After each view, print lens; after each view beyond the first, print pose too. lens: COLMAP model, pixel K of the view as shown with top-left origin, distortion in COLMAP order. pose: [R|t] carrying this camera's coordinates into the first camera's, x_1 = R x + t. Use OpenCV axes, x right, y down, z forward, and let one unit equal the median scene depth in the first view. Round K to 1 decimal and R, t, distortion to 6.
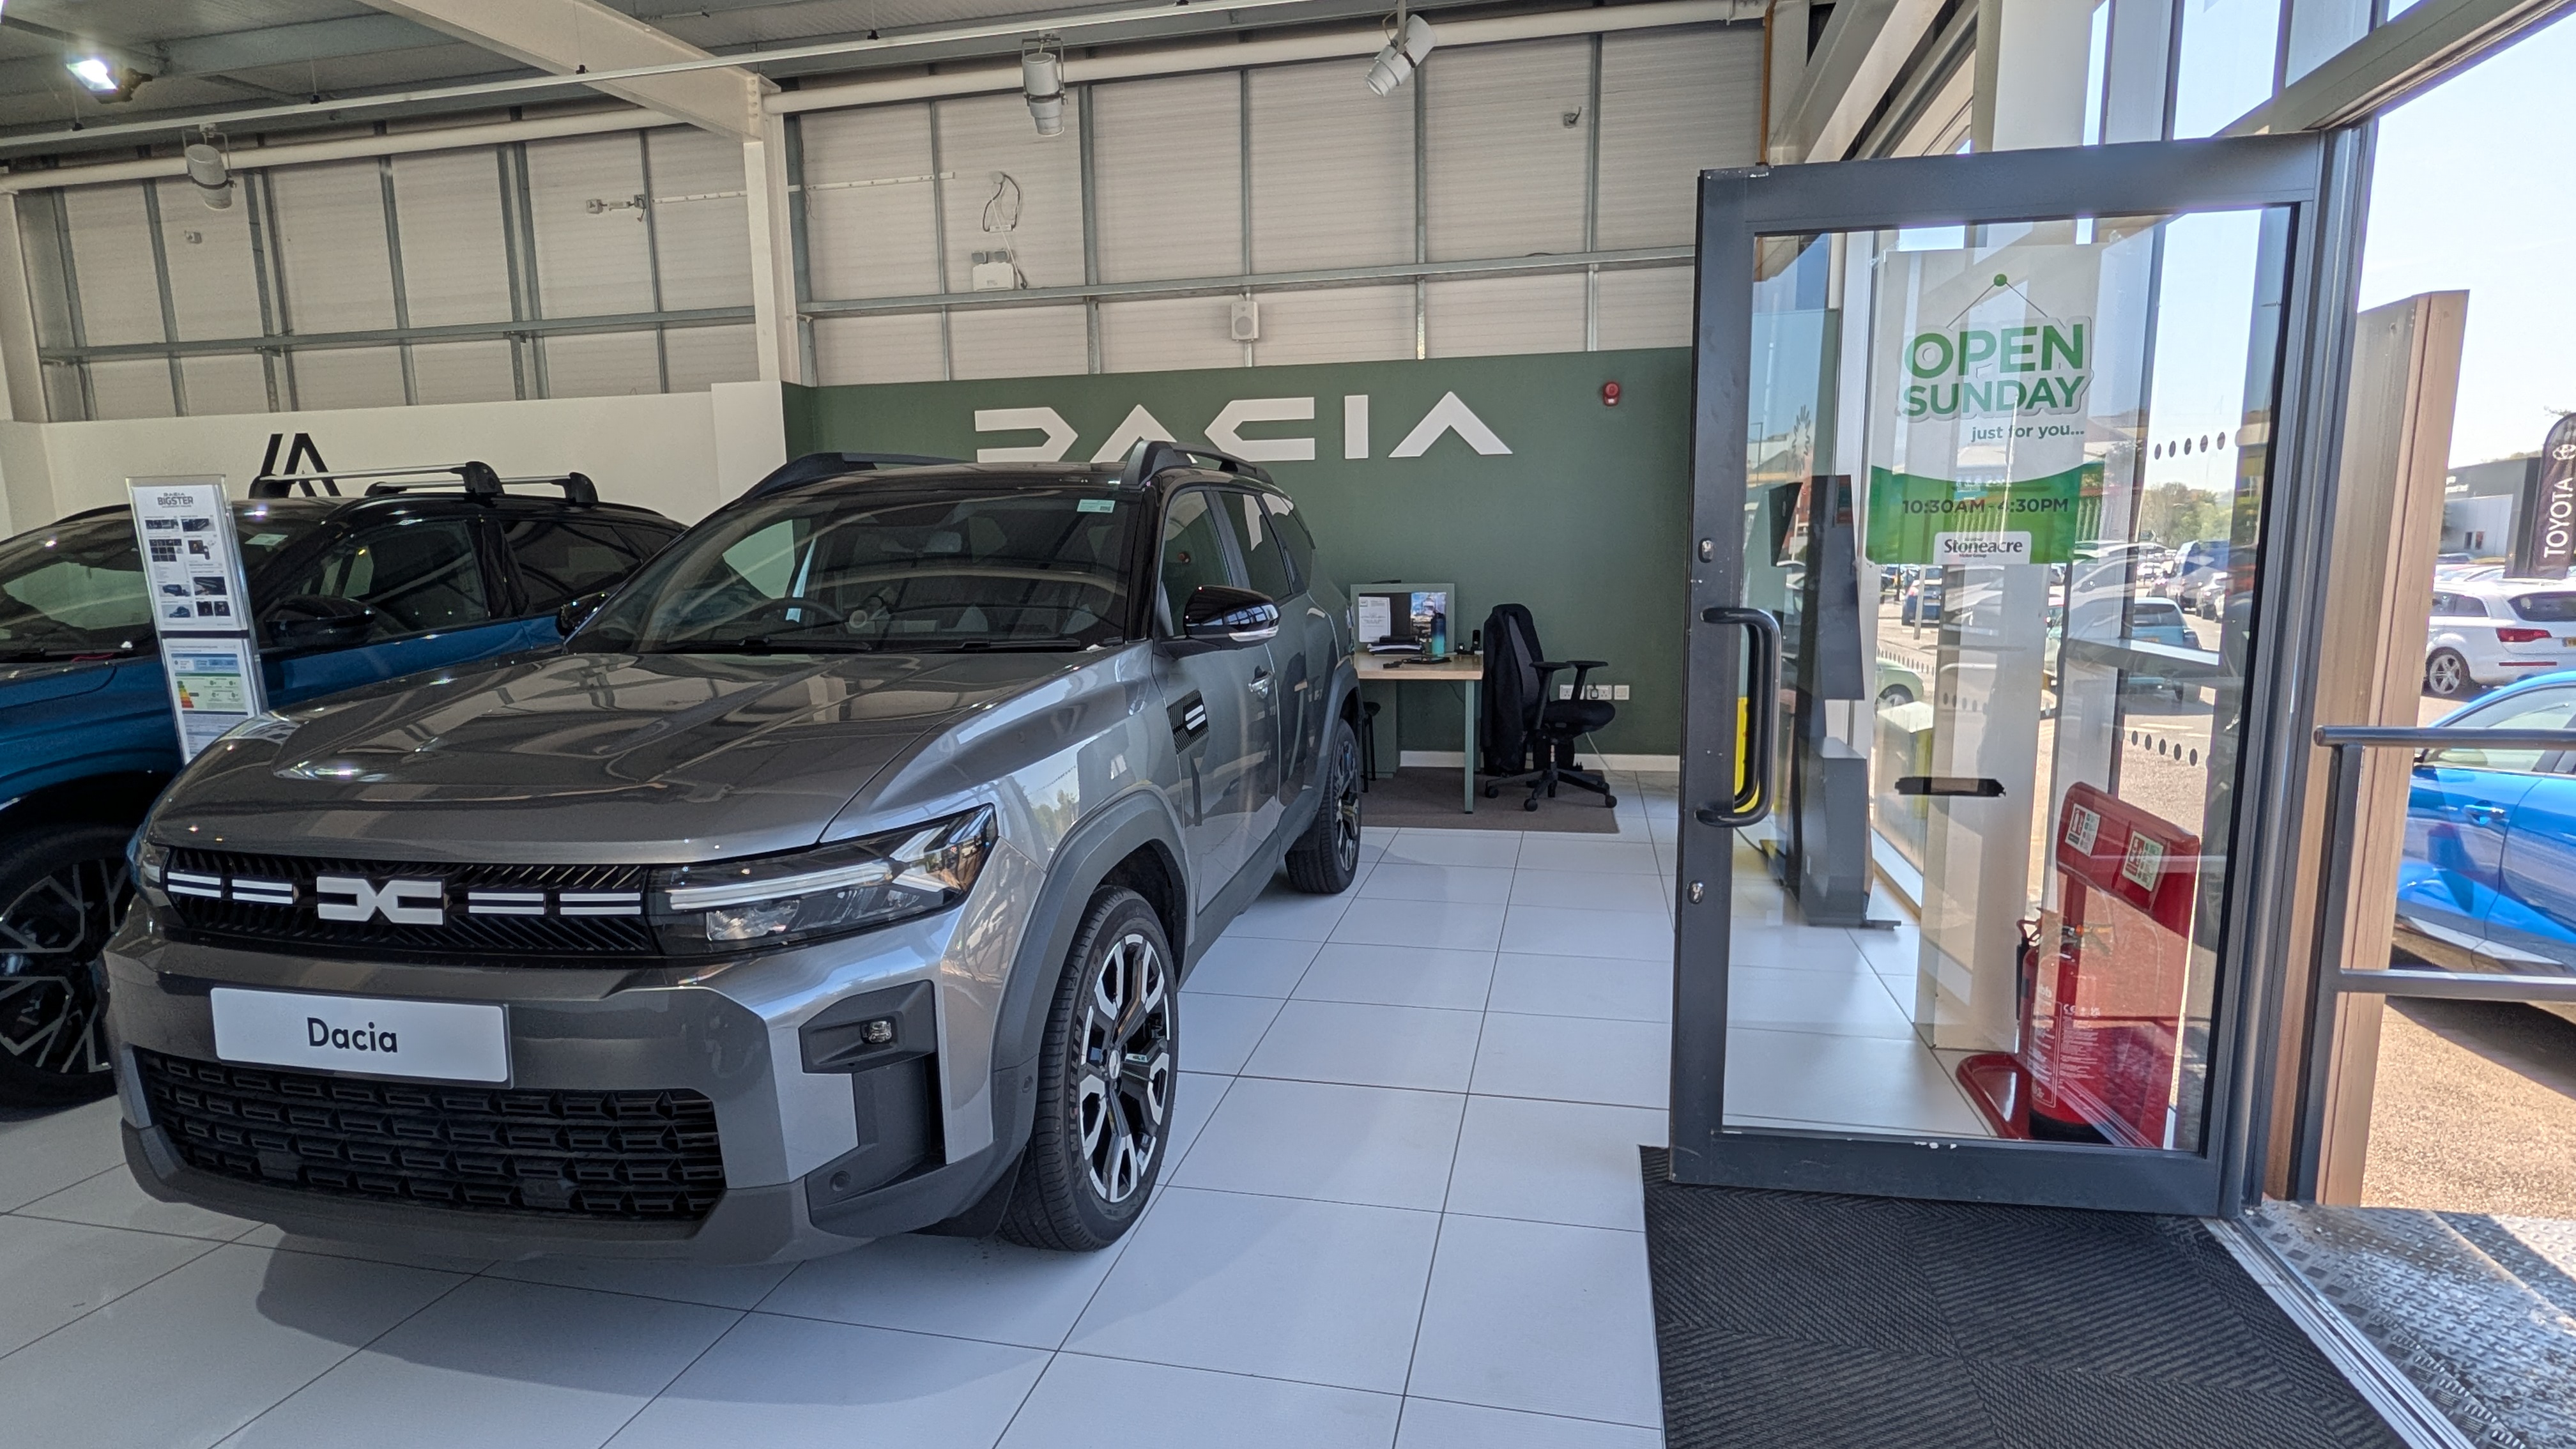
lens RADIAL K [[1195.8, 0, 1288.0], [0, 1195.8, 724.5], [0, 0, 1]] dist [0.001763, 0.000131]
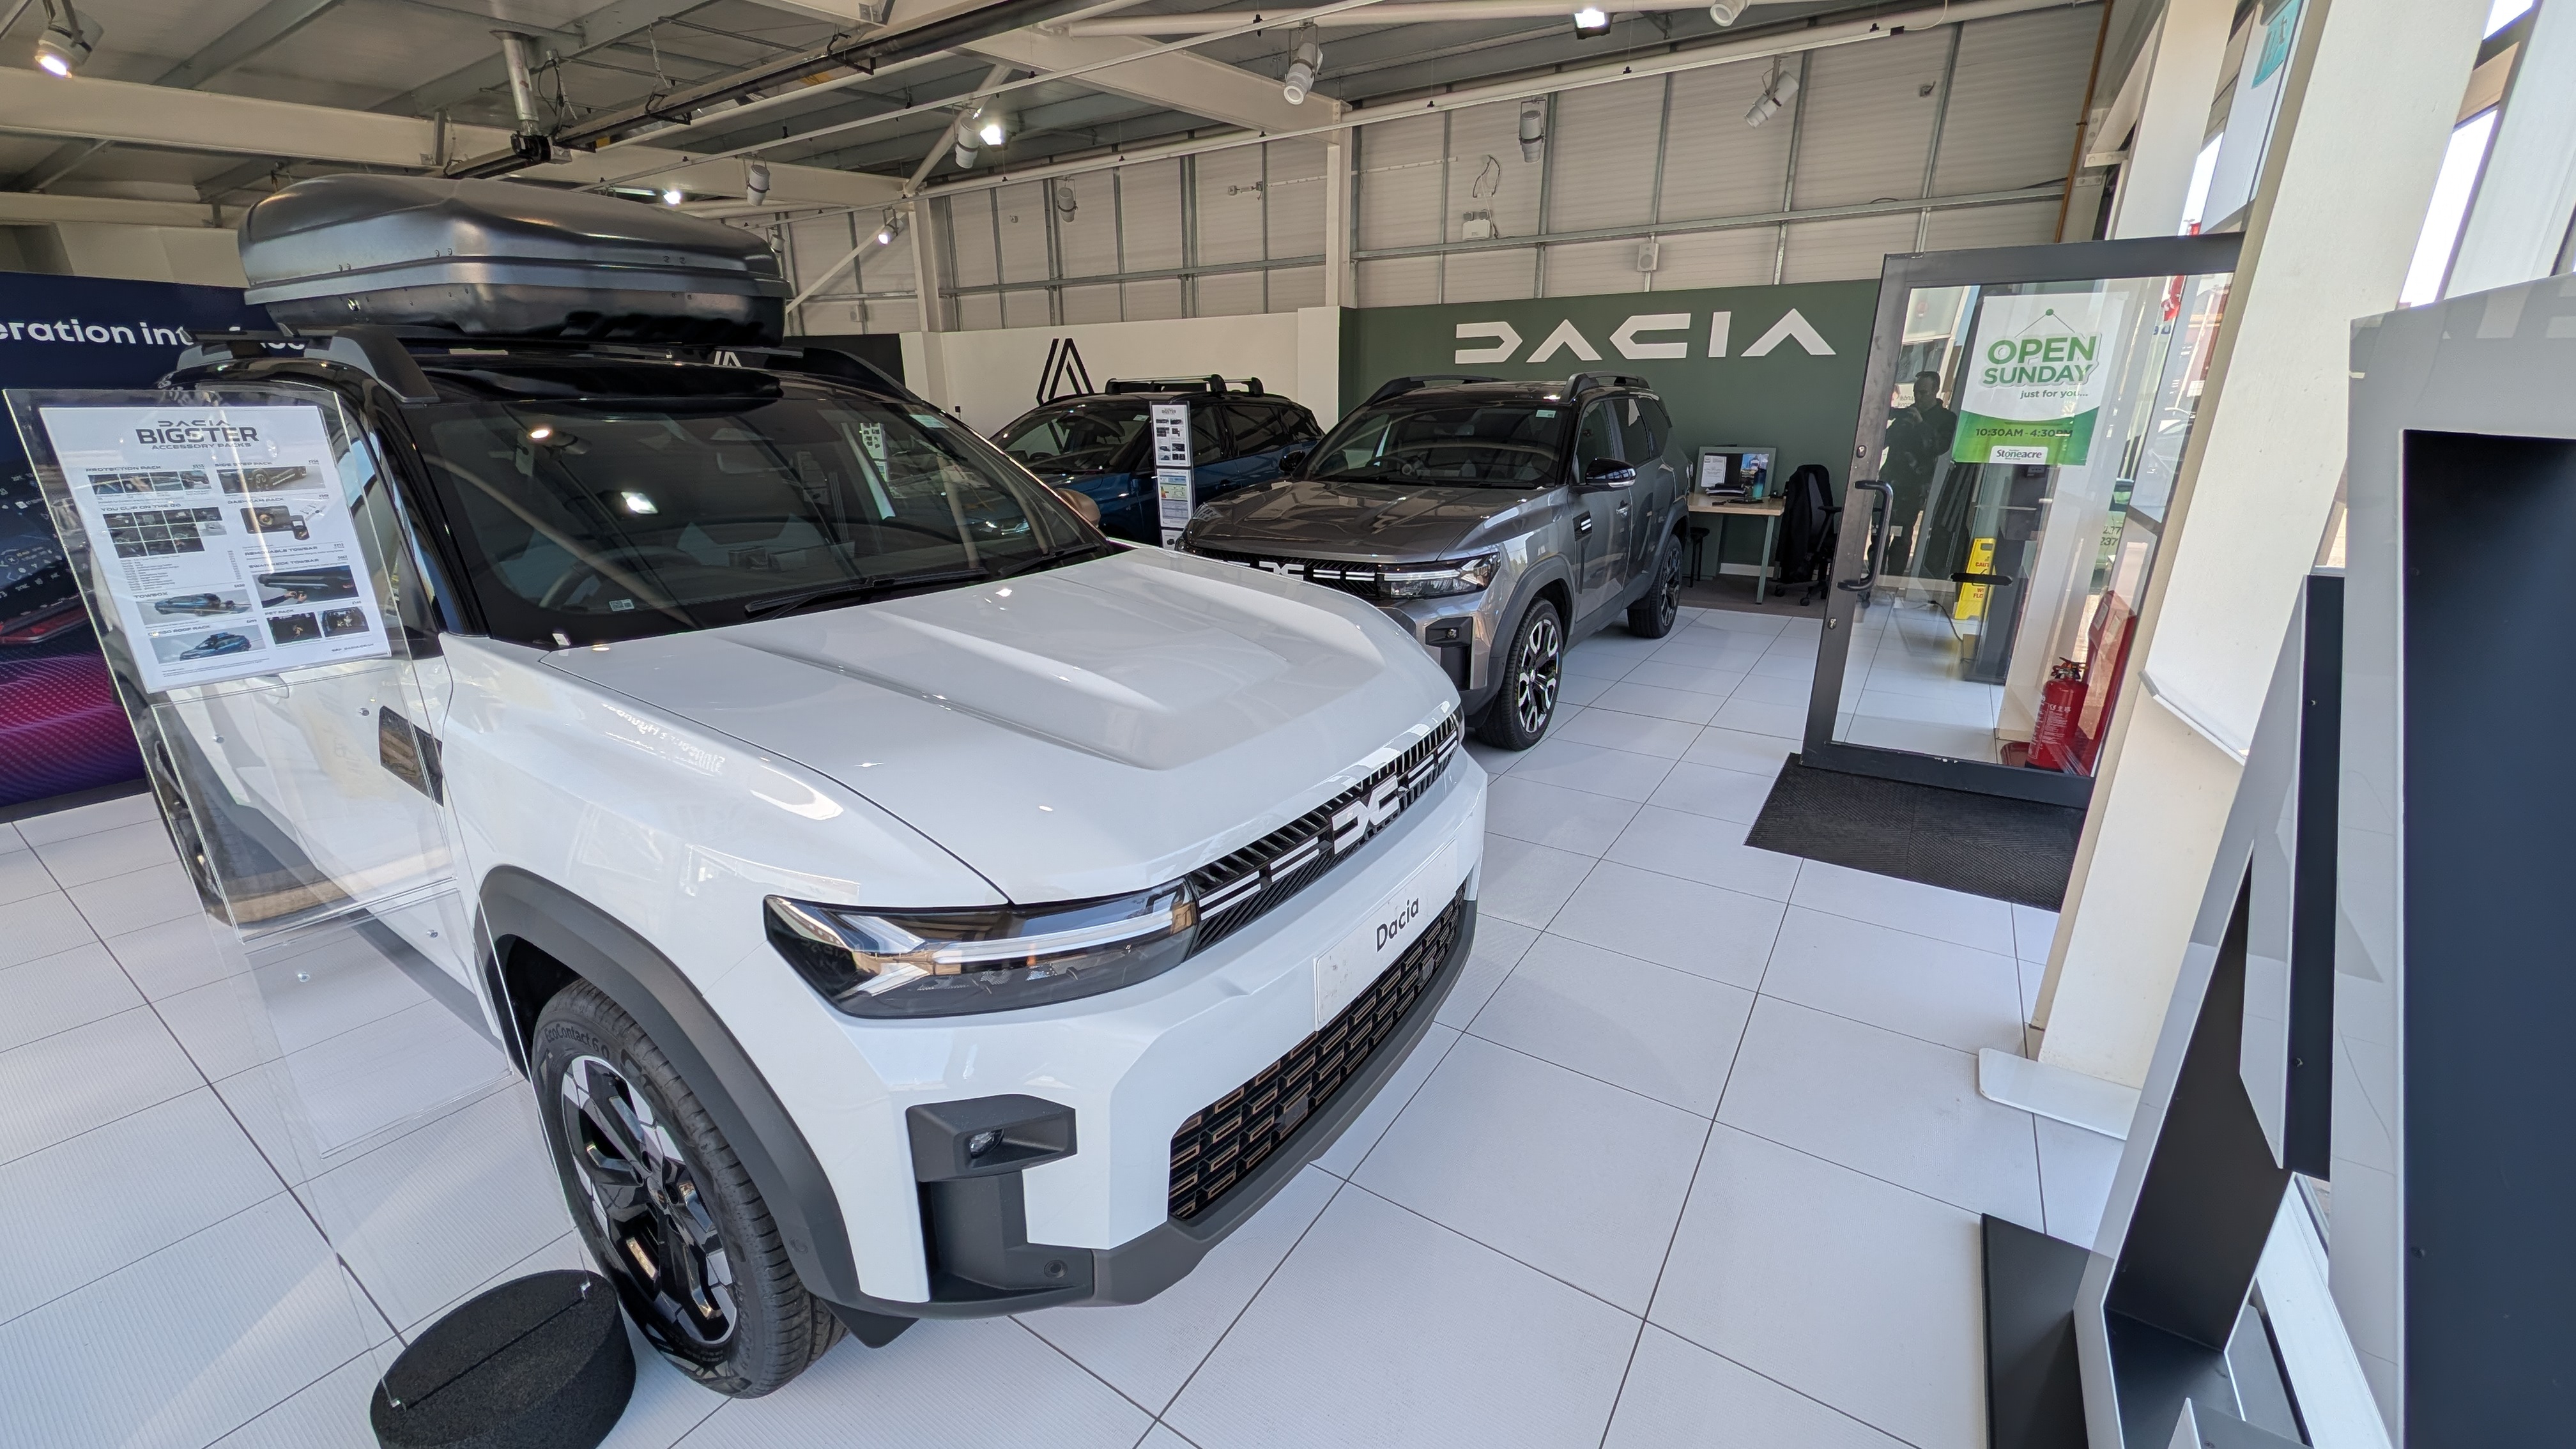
lens RADIAL K [[981.3, 0, 1284.2], [0, 981.3, 718.3], [0, 0, 1]] dist [0.001013, 0.000019]
pose [[0.934220, 0.120317, -0.335793, 0.020464], [-0.059233, 0.980652, 0.186582, 0.017403], [0.351745, -0.154419, 0.923271, -0.369661]]
